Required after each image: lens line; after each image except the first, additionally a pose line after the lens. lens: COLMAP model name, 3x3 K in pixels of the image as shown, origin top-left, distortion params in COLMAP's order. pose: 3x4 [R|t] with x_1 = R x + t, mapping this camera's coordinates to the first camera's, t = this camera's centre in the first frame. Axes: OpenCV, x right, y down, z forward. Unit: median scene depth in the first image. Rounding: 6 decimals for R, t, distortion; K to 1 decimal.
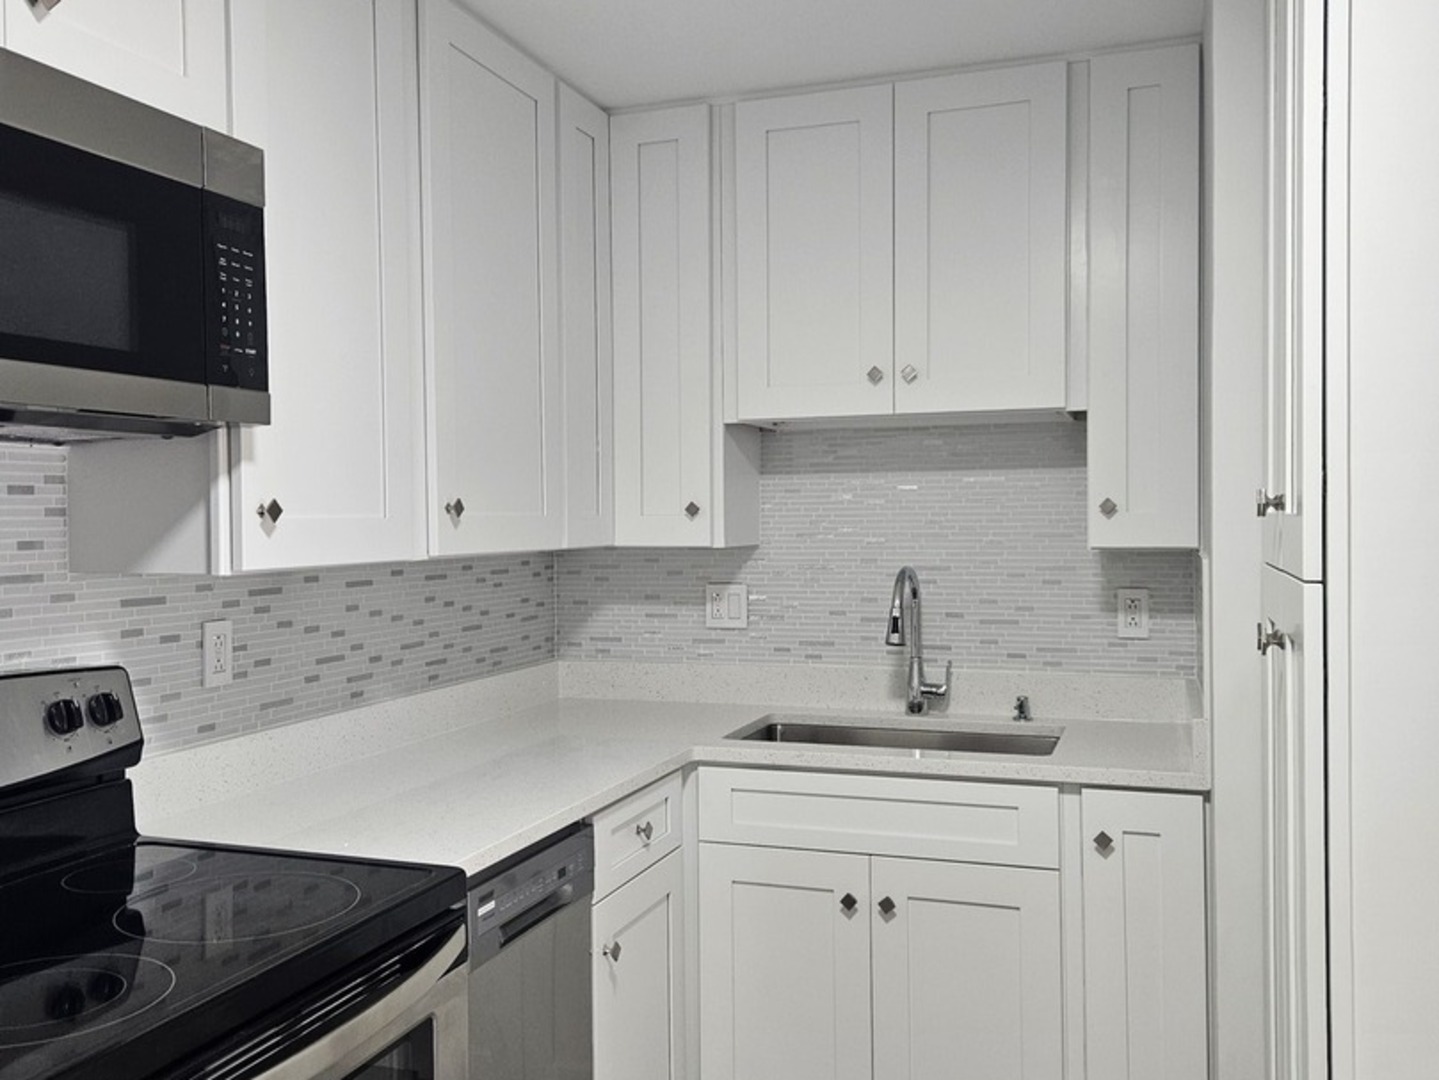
lens RADIAL K [[1284.8, 0, 706.4], [0, 1284.8, 539.6], [0, 0, 1]] dist [0.072738, -0.057708]
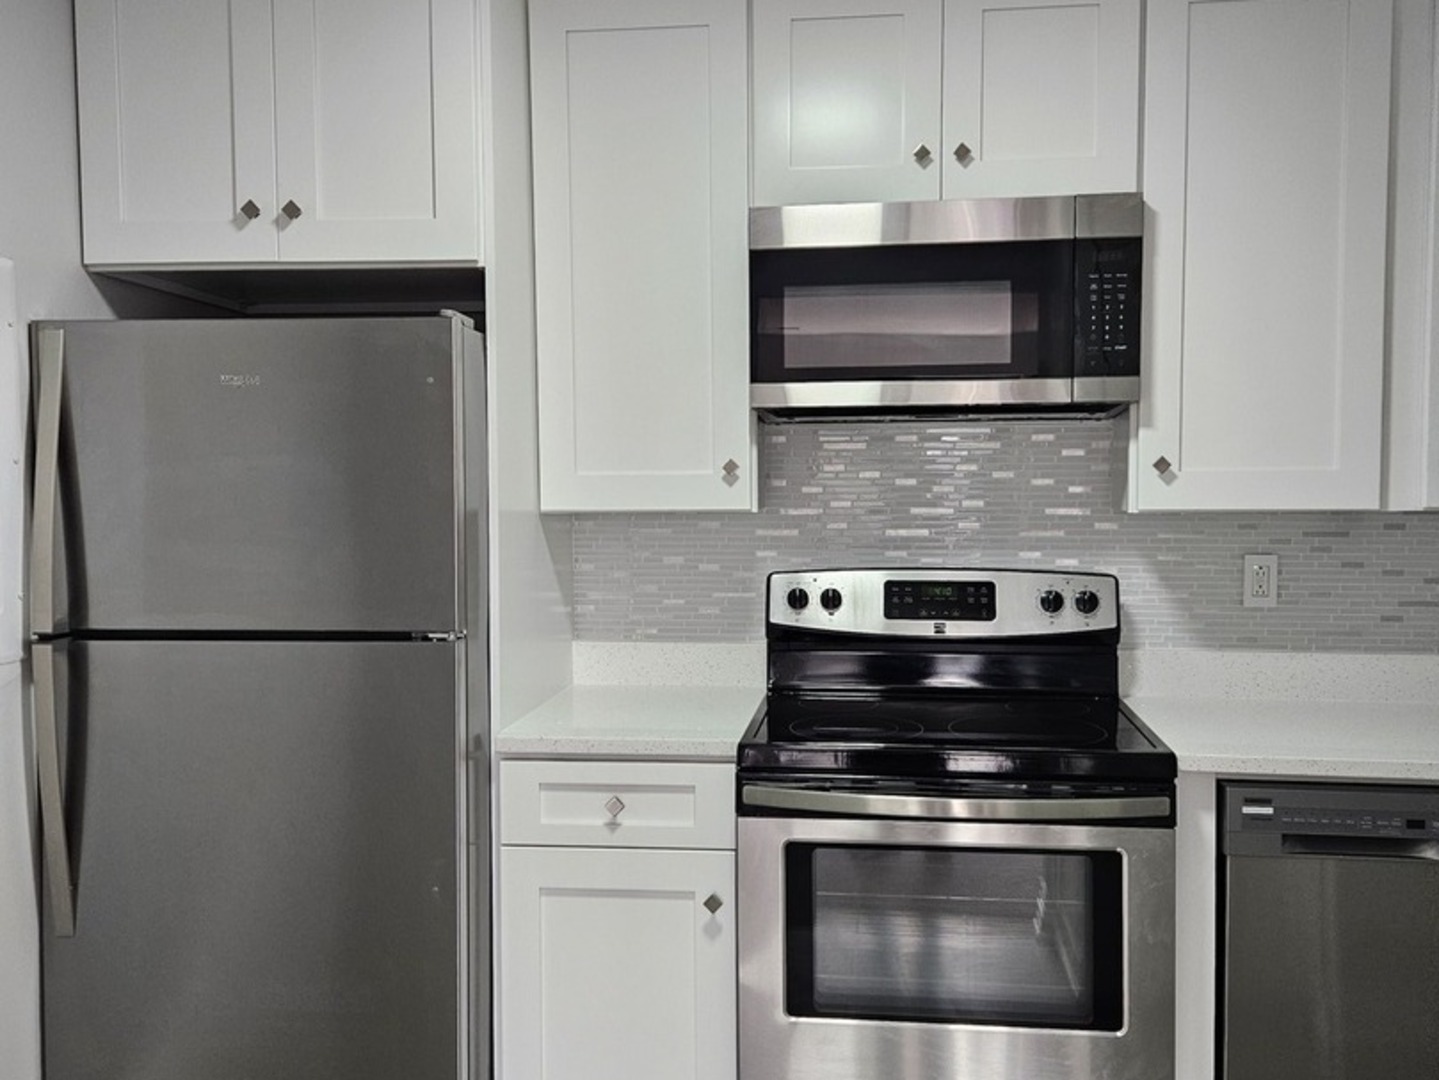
lens RADIAL K [[1284.8, 0, 728.6], [0, 1284.8, 576.1], [0, 0, 1]] dist [0.072738, -0.057708]
pose [[0.222057, 0.086741, -0.971168, 0.652323], [-0.018733, 0.996231, 0.084696, -0.010514], [0.974854, -0.000615, 0.222845, 0.218257]]
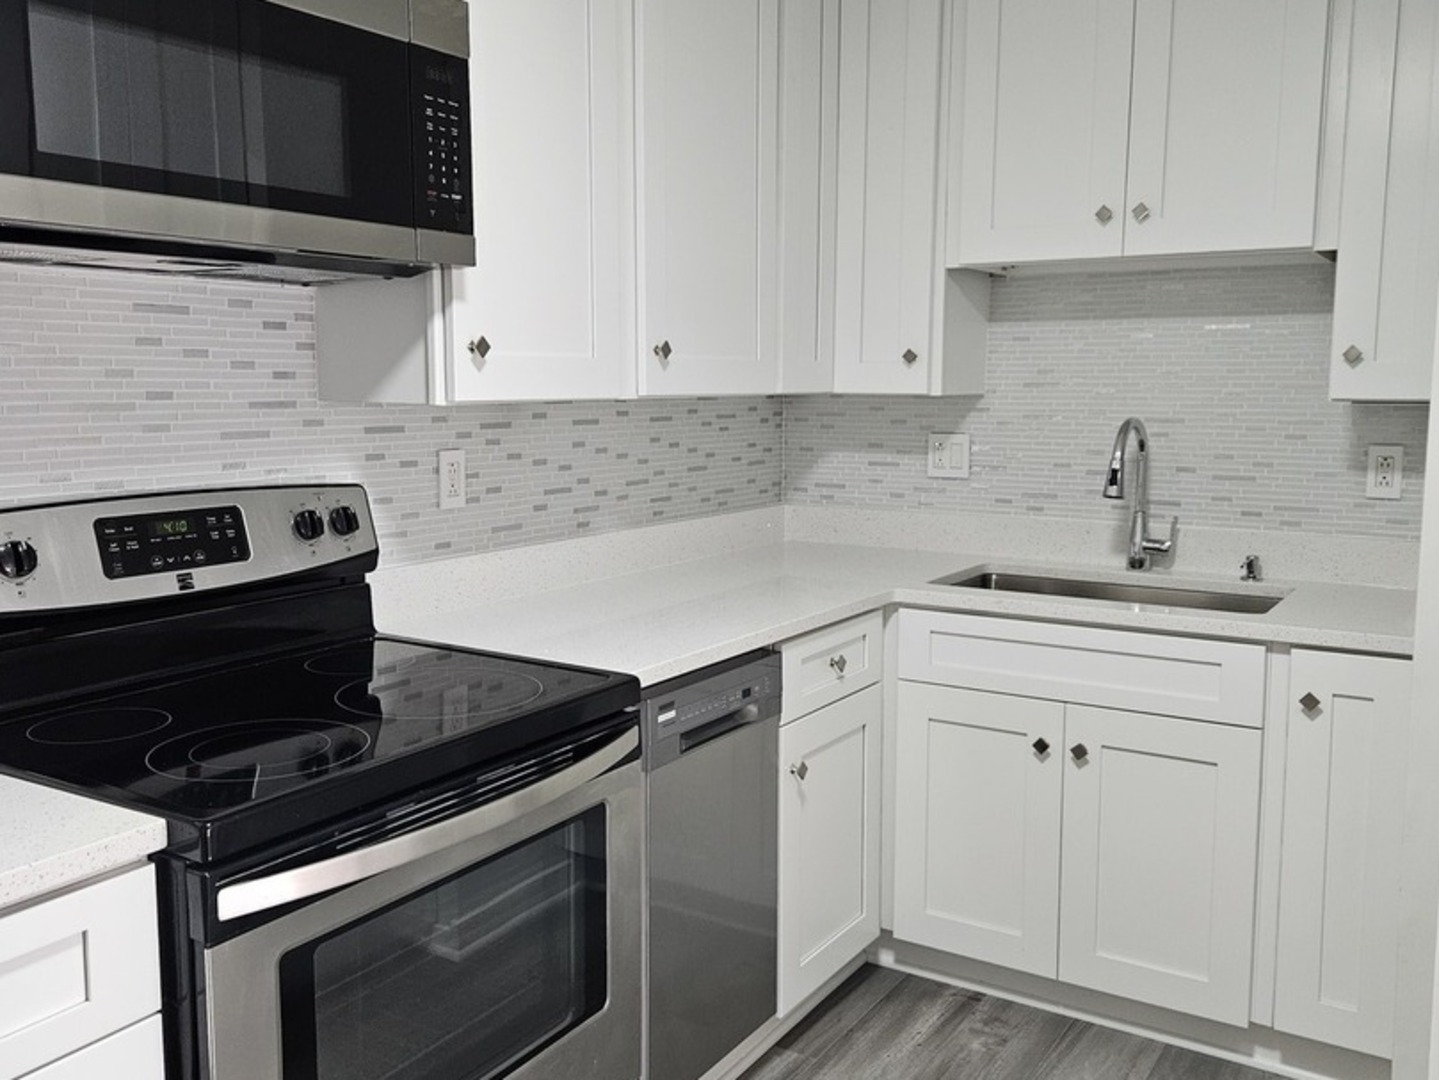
lens RADIAL K [[1284.8, 0, 720.0], [0, 1284.8, 537.6], [0, 0, 1]] dist [0.072738, -0.057708]
pose [[0.976354, 0.040801, -0.212291, 0.077184], [-0.017650, 0.993794, 0.109825, 0.011129], [0.215454, -0.103481, 0.971015, -0.024956]]
